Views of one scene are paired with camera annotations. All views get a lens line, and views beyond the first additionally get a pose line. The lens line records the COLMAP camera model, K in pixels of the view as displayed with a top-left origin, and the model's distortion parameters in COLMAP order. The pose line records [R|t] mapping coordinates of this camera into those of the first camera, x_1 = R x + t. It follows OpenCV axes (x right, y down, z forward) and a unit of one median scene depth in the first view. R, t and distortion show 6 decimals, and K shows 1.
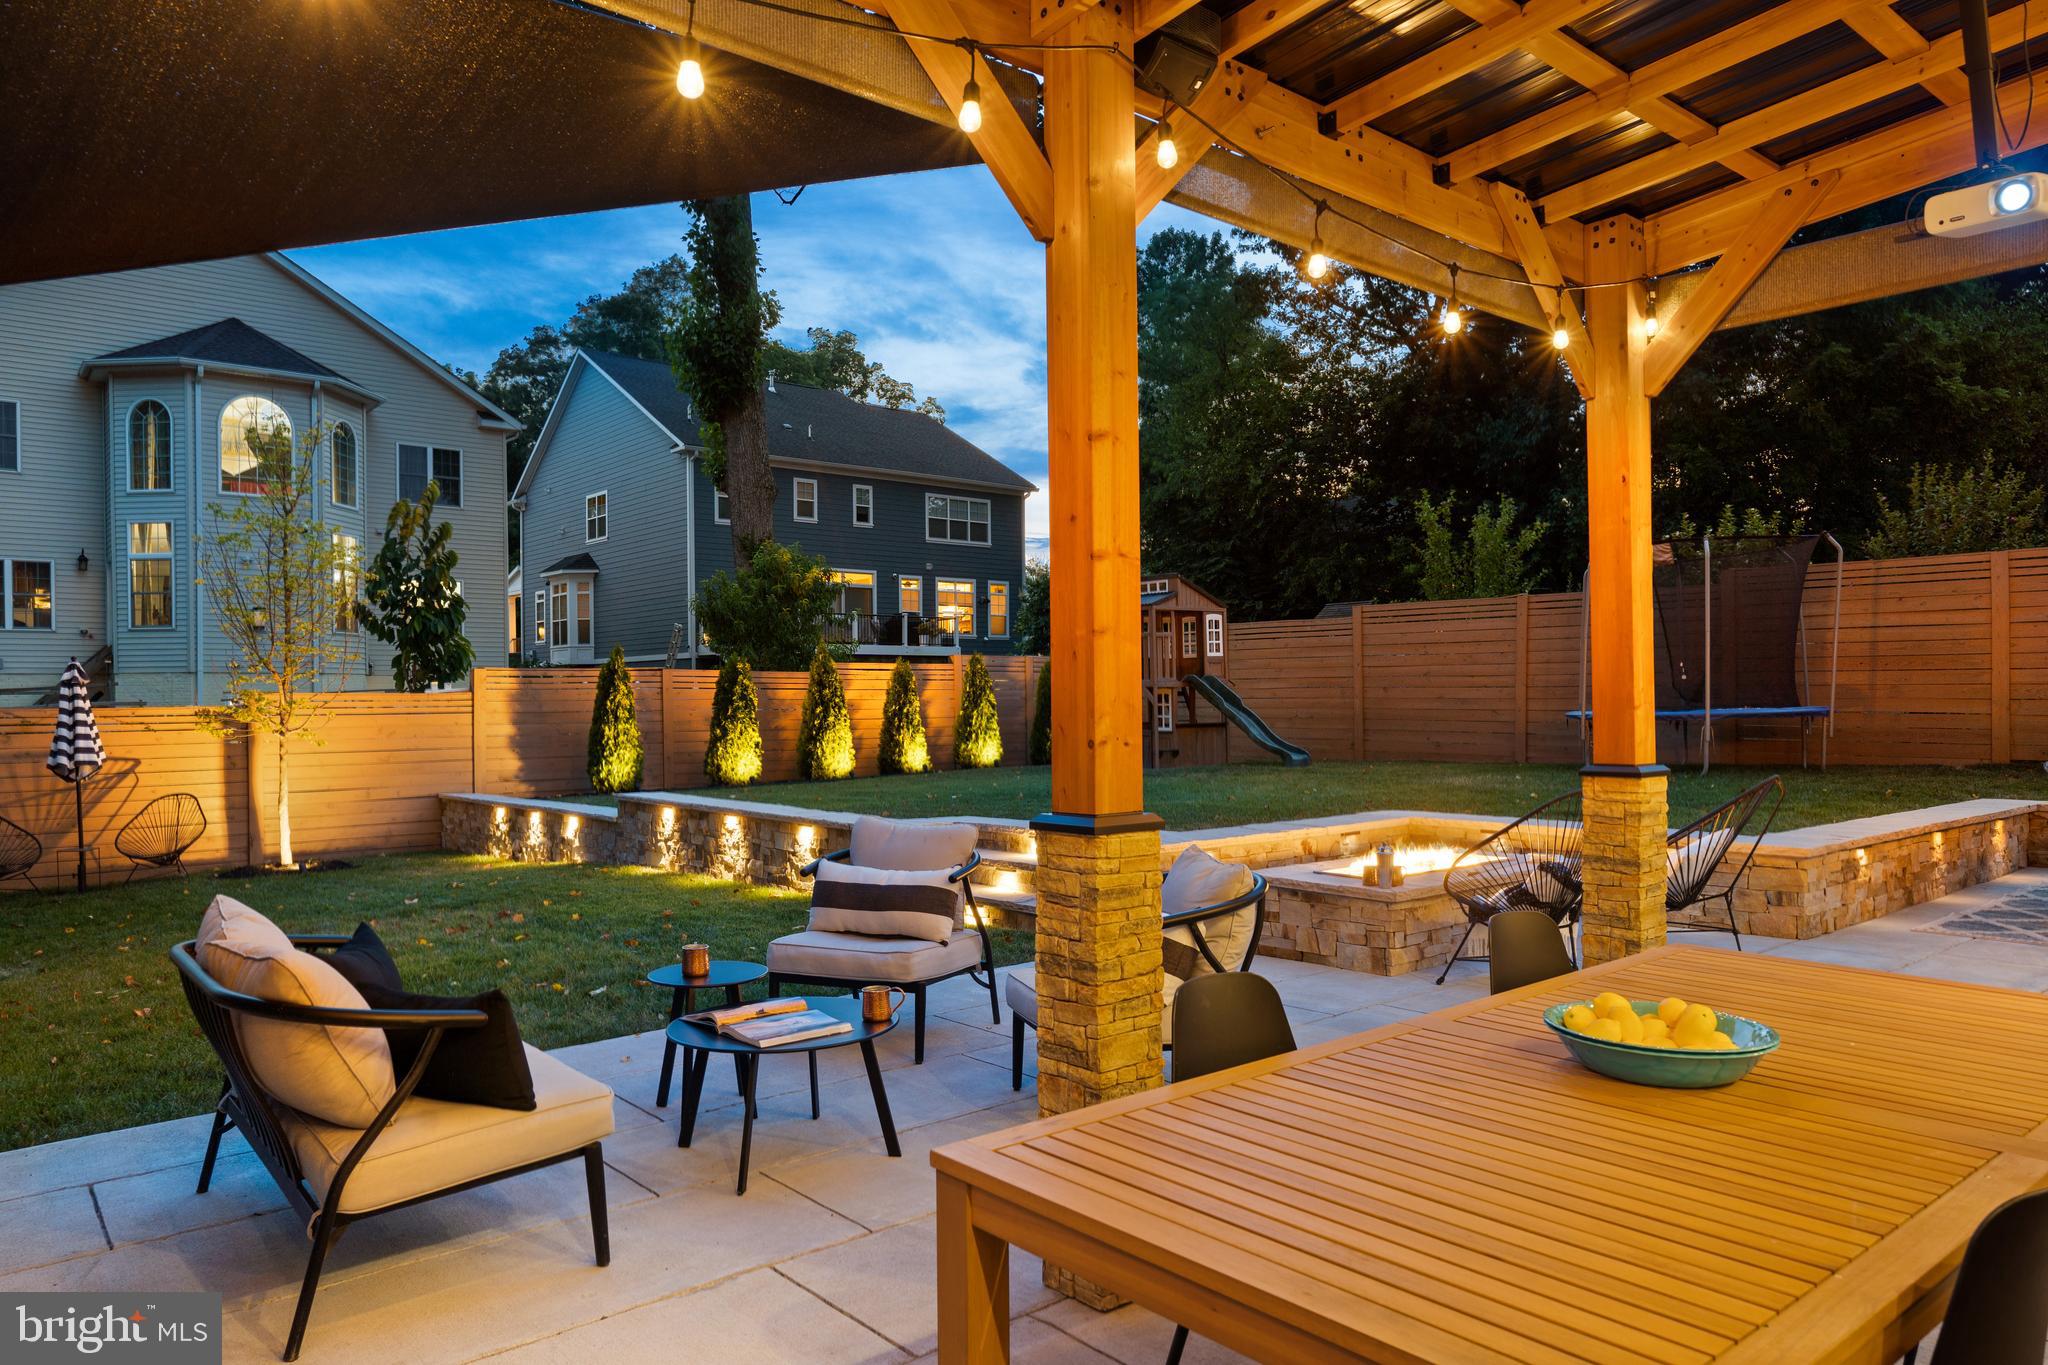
lens RADIAL K [[1349.7, 0, 1024.0], [0, 1349.7, 682.5], [0, 0, 1]] dist [0.001042, 0.000995]
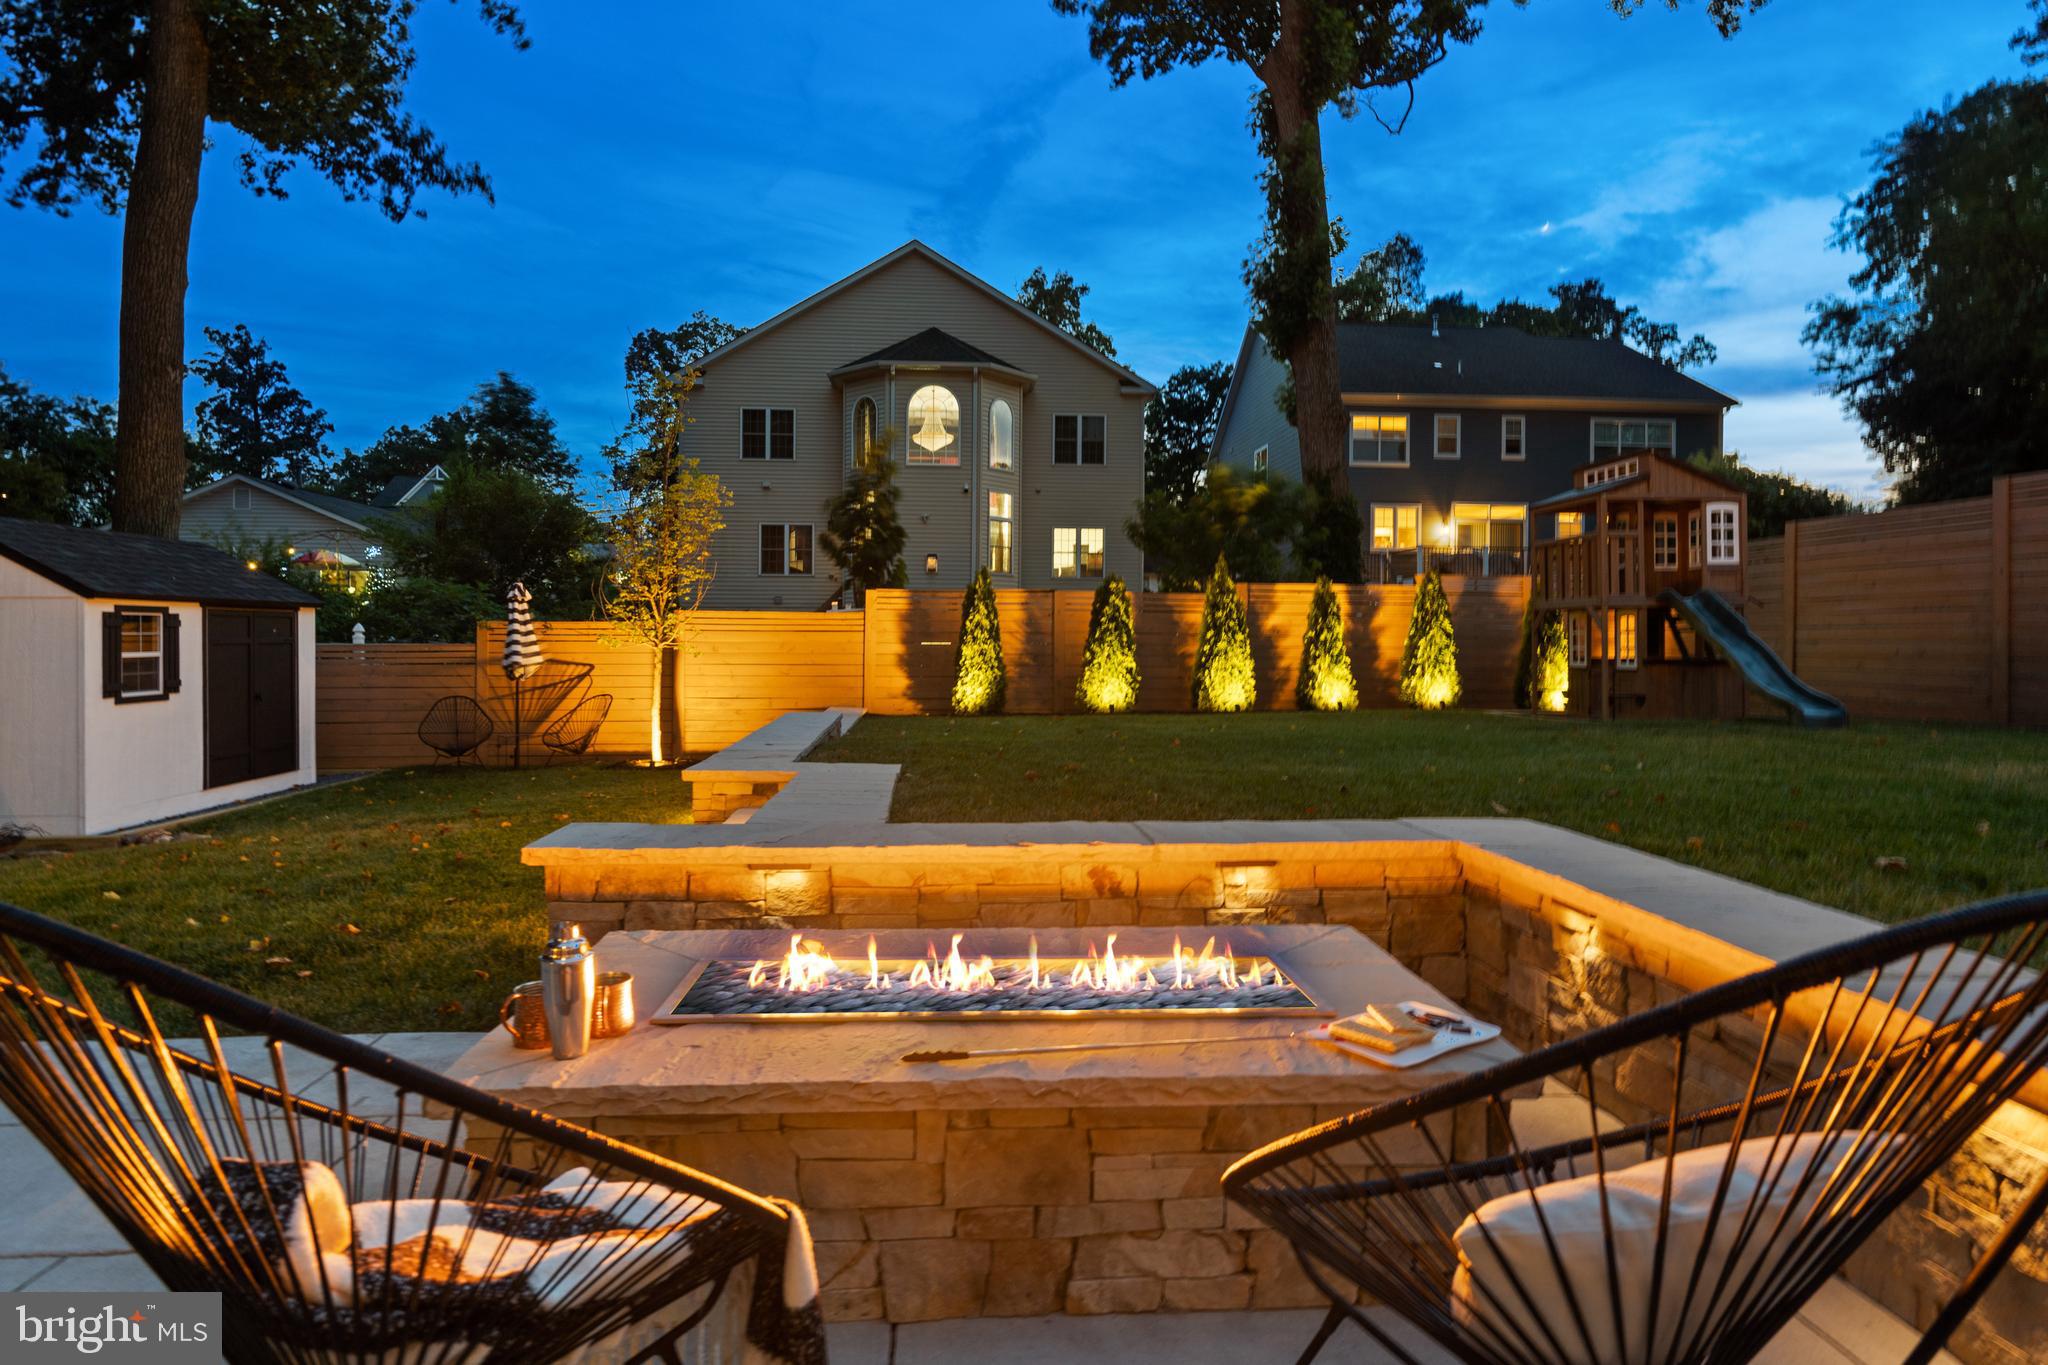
lens RADIAL K [[1145.2, 0, 1021.3], [0, 1145.2, 636.7], [0, 0, 1]] dist [0.000604, -0.000216]
pose [[0.807044, 0.011377, -0.590382, 0.198494], [-0.006634, 0.999926, 0.010200, 0.014683], [0.590454, -0.004315, 0.807060, 0.308557]]
